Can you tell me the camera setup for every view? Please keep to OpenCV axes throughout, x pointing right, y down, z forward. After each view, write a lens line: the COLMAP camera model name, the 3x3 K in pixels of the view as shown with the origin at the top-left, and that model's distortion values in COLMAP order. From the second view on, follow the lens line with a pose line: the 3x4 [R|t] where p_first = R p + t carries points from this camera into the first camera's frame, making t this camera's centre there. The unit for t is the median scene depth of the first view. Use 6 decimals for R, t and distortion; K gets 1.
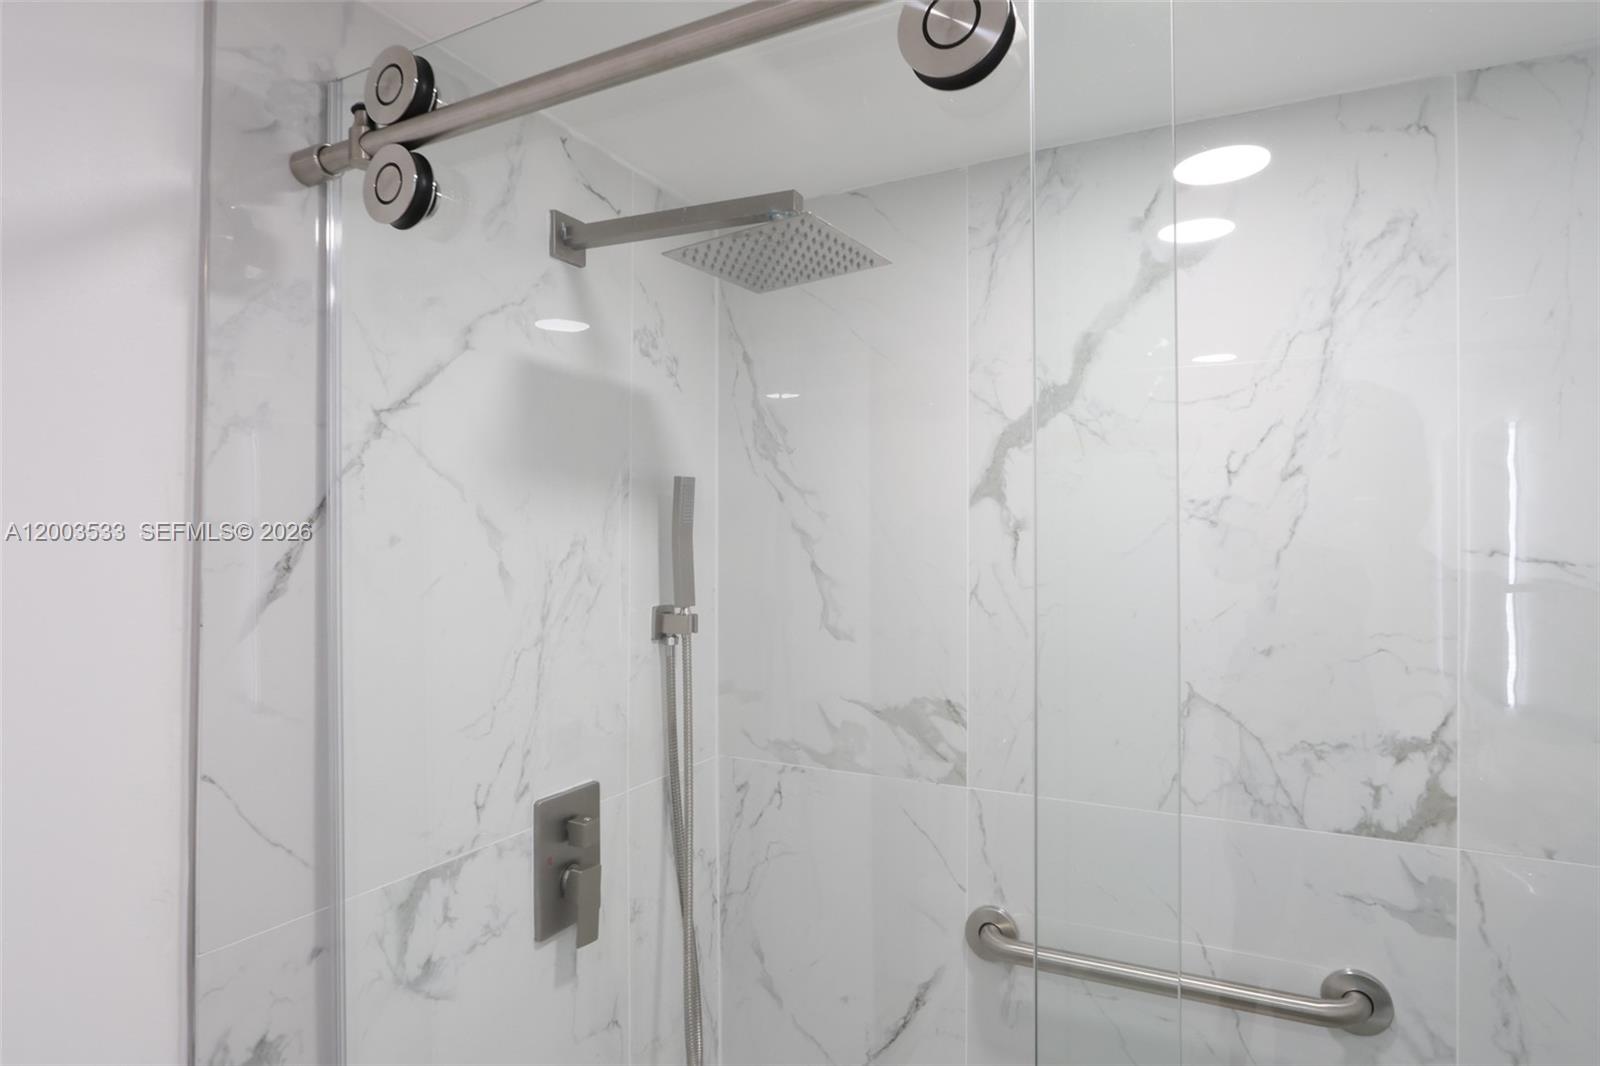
lens RADIAL K [[880.2, 0, 800.0], [0, 880.2, 533.0], [0, 0, 1]] dist [-0.030781, 0.013726]
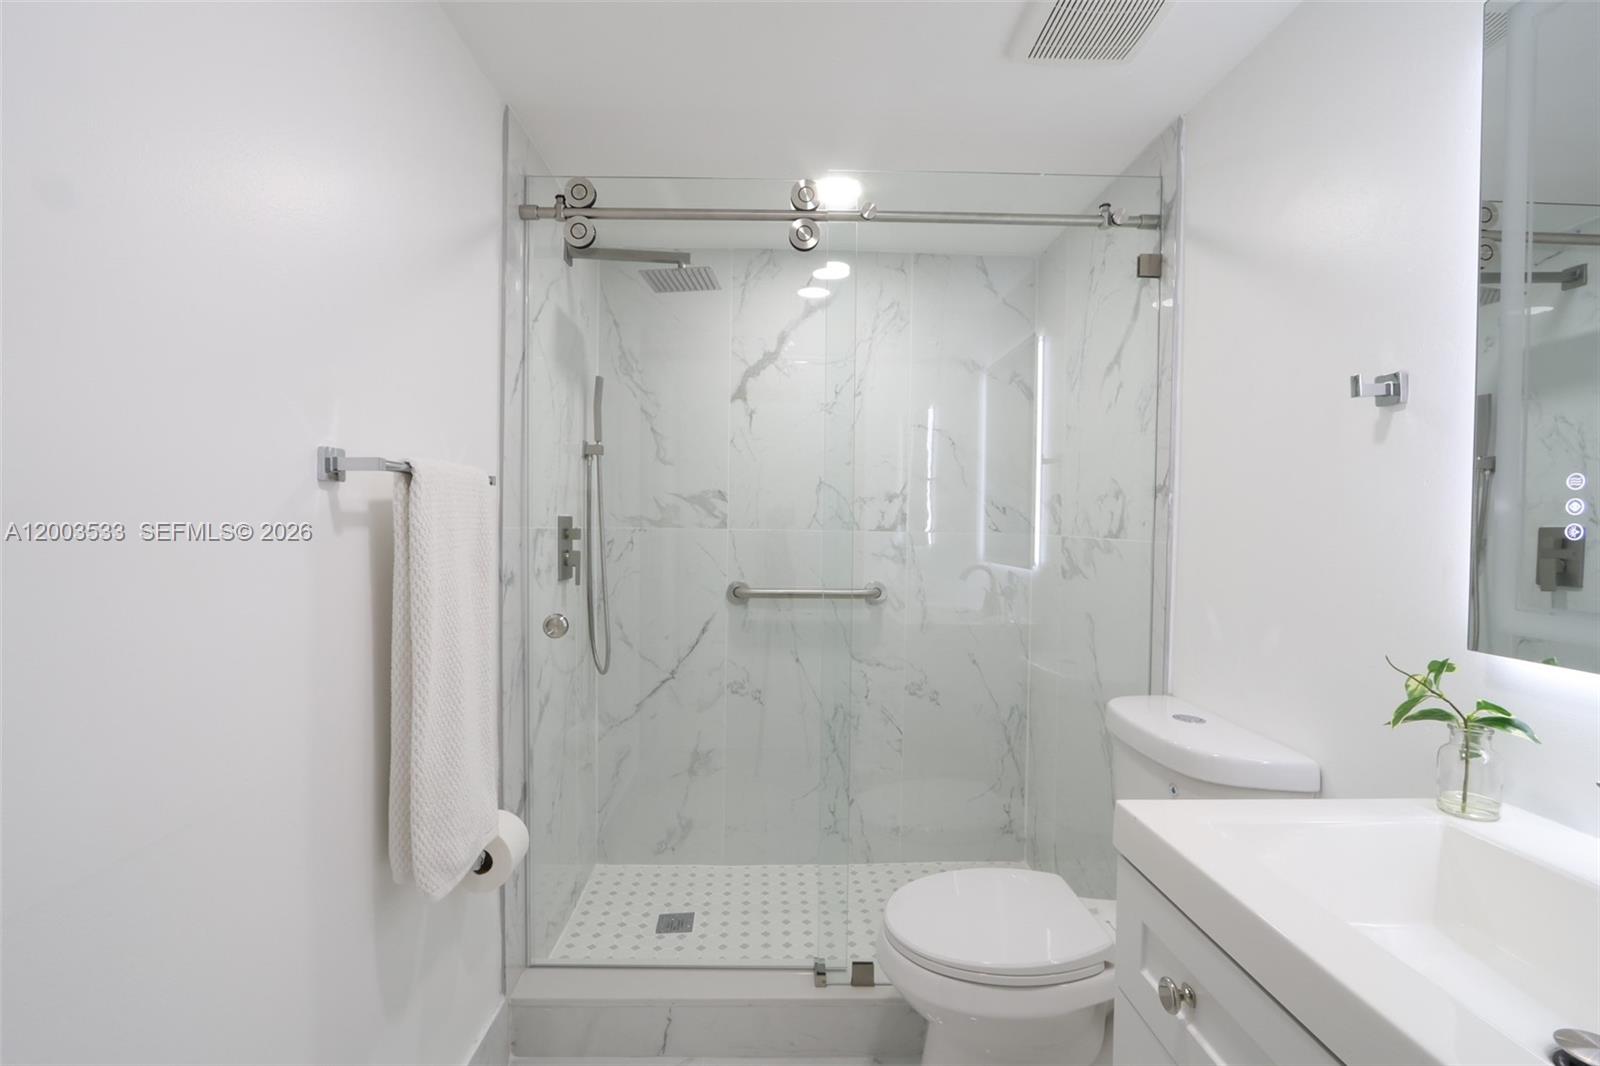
lens RADIAL K [[748.5, 0, 789.2], [0, 748.5, 537.5], [0, 0, 1]] dist [-0.020146, 0.000509]
pose [[0.877534, 0.001853, 0.479511, -0.593475], [-0.016969, 0.999486, 0.027192, 0.260391], [-0.479214, -0.031998, 0.877114, -0.757053]]
